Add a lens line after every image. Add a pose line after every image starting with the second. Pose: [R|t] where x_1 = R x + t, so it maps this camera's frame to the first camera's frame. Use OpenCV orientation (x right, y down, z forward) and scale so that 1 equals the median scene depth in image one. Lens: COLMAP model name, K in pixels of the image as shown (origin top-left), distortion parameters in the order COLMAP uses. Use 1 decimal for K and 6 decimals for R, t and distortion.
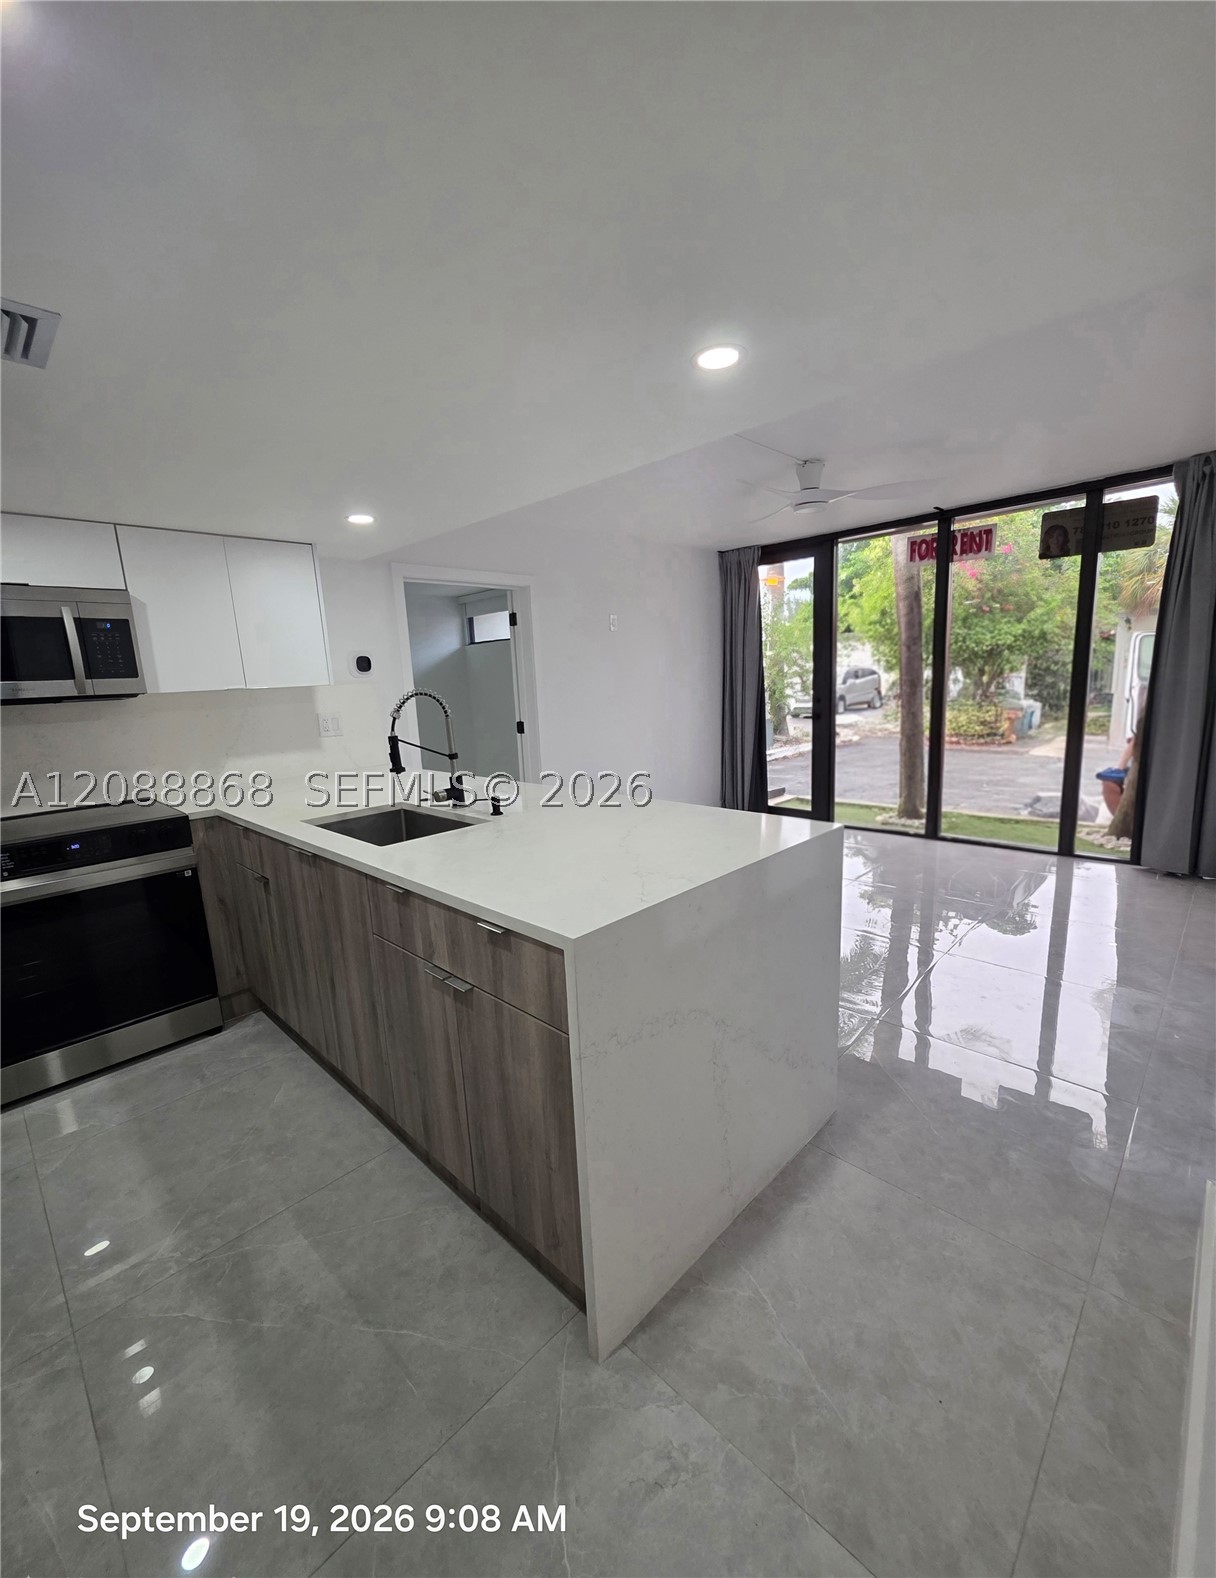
lens RADIAL K [[643.3, 0, 608.6], [0, 643.3, 804.9], [0, 0, 1]] dist [-0.001152, -0.000269]
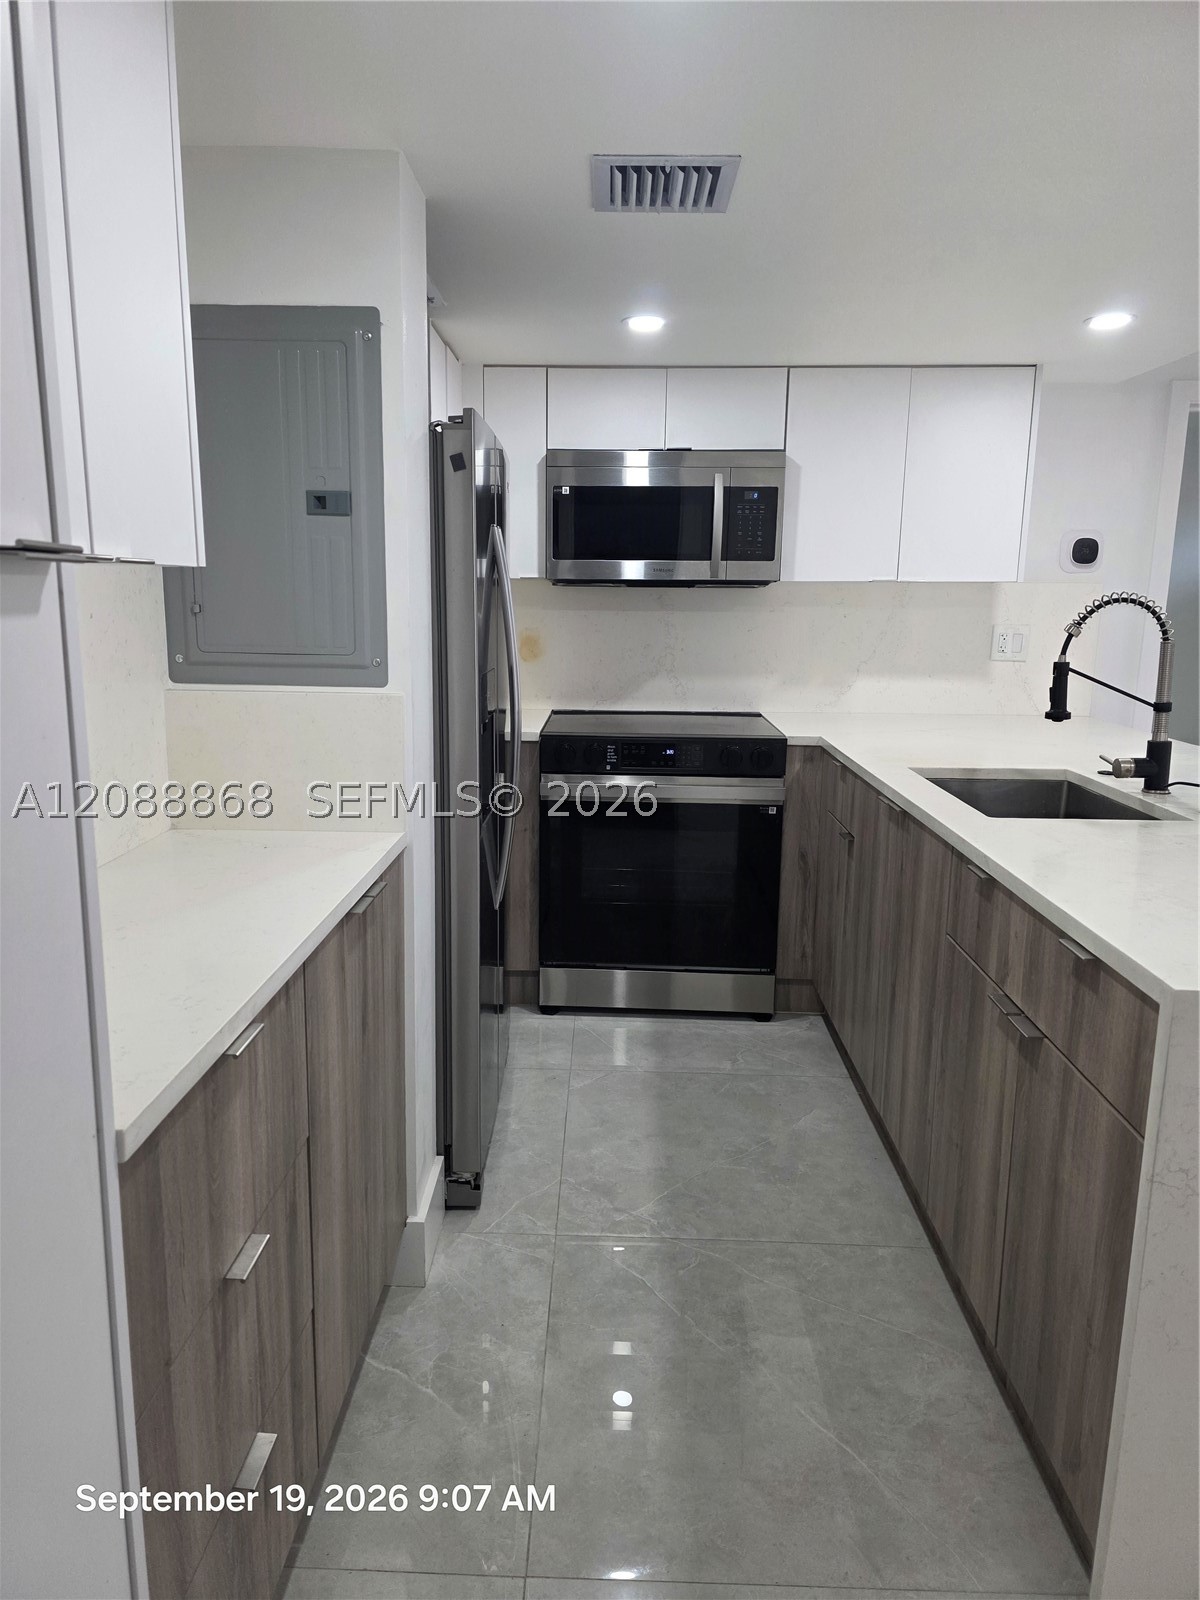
lens RADIAL K [[1071.7, 0, 600.0], [0, 1071.7, 800.0], [0, 0, 1]] dist [0.002294, -0.002068]
pose [[0.681180, 0.188948, -0.707313, 0.149574], [-0.181323, 0.979563, 0.087052, 0.020551], [0.709306, 0.068954, 0.701520, -0.083724]]
